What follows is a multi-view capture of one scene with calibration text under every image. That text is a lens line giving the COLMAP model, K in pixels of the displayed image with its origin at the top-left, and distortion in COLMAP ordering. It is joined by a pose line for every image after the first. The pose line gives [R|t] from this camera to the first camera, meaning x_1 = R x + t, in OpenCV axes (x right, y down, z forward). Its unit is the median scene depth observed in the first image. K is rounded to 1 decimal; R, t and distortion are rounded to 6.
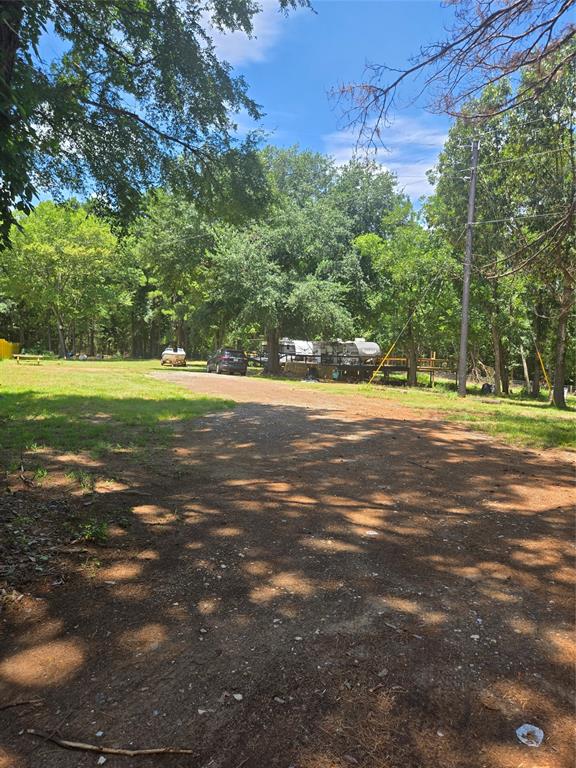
lens RADIAL K [[514.8, 0, 301.0], [0, 514.8, 377.9], [0, 0, 1]] dist [0.064090, -0.045967]
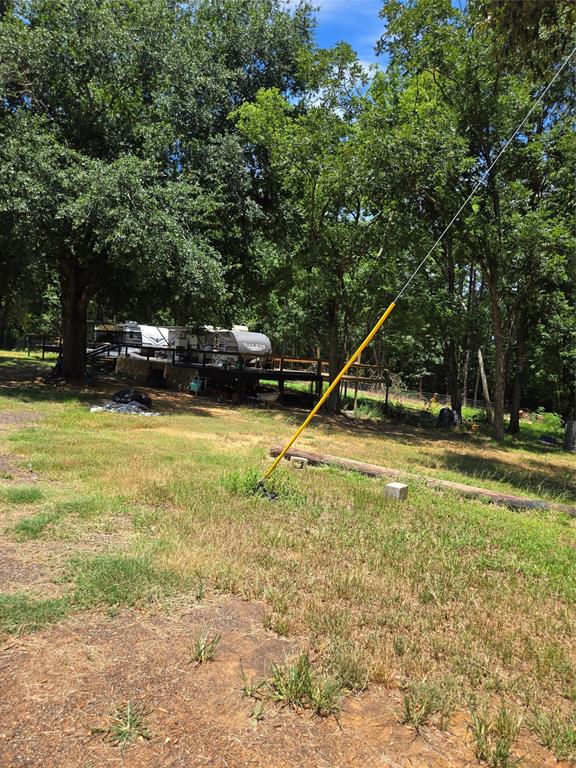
lens RADIAL K [[514.8, 0, 301.0], [0, 514.8, 377.9], [0, 0, 1]] dist [0.064090, -0.045967]
pose [[0.972088, 0.032240, 0.232393, 0.040339], [-0.033338, 0.999444, 0.000800, -0.014604], [-0.232238, -0.008525, 0.972622, 0.358688]]
